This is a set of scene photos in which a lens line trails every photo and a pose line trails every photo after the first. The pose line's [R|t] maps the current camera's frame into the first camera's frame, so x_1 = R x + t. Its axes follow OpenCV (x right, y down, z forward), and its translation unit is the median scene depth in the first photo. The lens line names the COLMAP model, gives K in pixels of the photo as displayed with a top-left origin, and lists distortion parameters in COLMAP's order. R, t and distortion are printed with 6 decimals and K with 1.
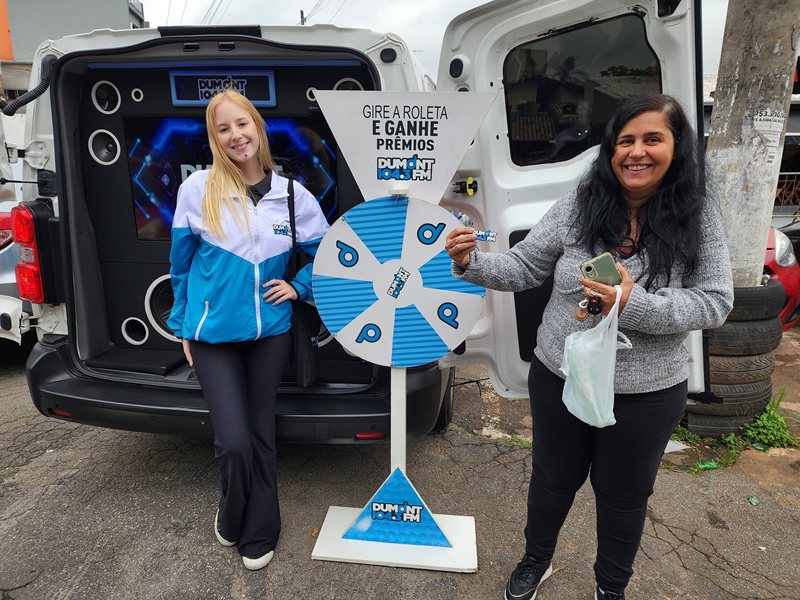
lens RADIAL K [[546.5, 0, 397.0], [0, 546.5, 304.1], [0, 0, 1]] dist [0.067712, -0.062178]
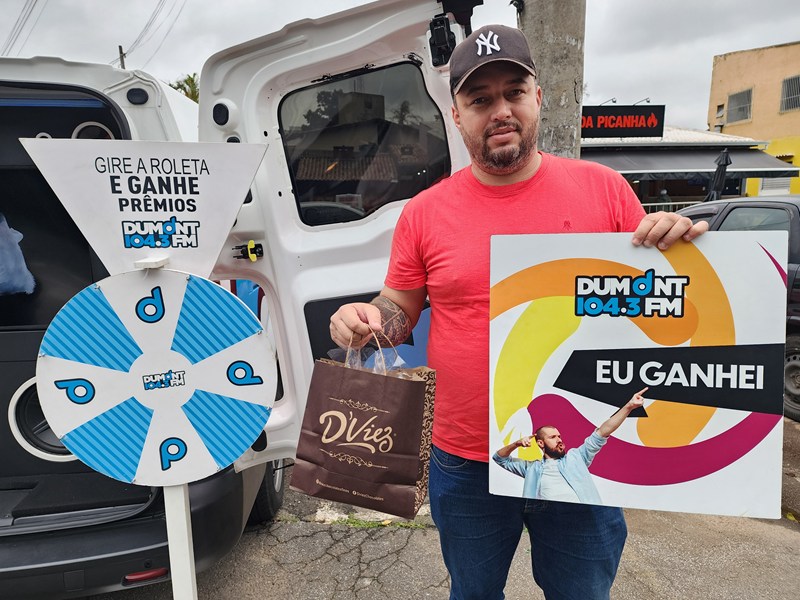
lens RADIAL K [[548.7, 0, 398.9], [0, 548.7, 299.1], [0, 0, 1]] dist [0.067408, -0.065171]
pose [[0.965203, -0.067306, 0.252692, 0.128768], [0.085753, 0.994342, -0.062700, -0.067736], [-0.247042, 0.082187, 0.965513, 0.134039]]
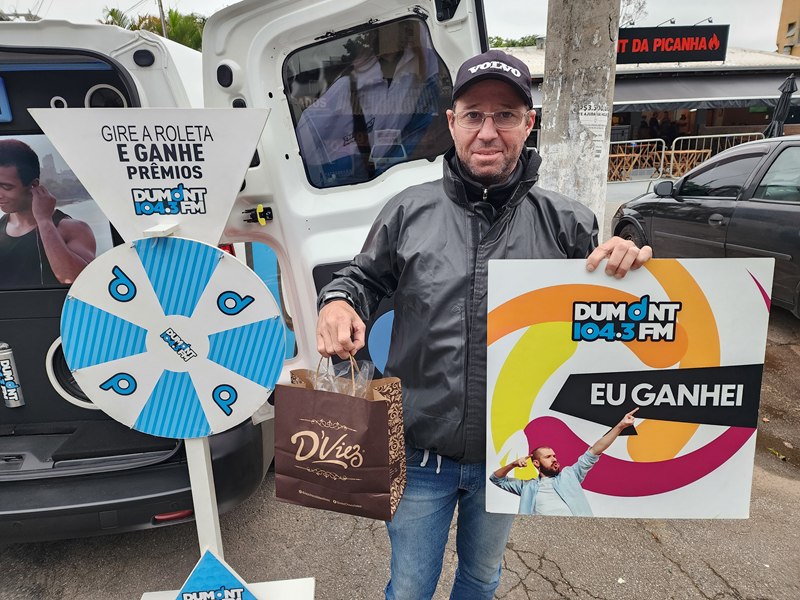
lens RADIAL K [[545.9, 0, 402.4], [0, 545.9, 293.5], [0, 0, 1]] dist [0.068787, -0.064459]
pose [[0.980629, -0.086896, 0.175544, 0.183550], [0.081312, 0.995934, 0.038769, -0.106334], [-0.178199, -0.023744, 0.983708, 0.121637]]
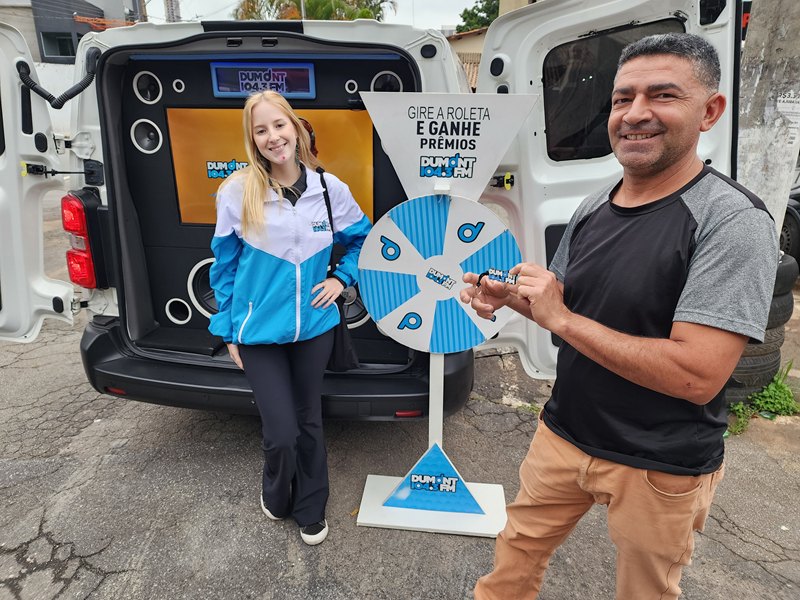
lens RADIAL K [[547.7, 0, 393.2], [0, 547.7, 293.5], [0, 0, 1]] dist [0.064887, -0.060794]
pose [[0.999995, -0.003290, -0.000361, -0.082280], [0.003308, 0.997159, 0.075249, -0.079710], [0.000113, -0.075249, 0.997165, -0.056794]]
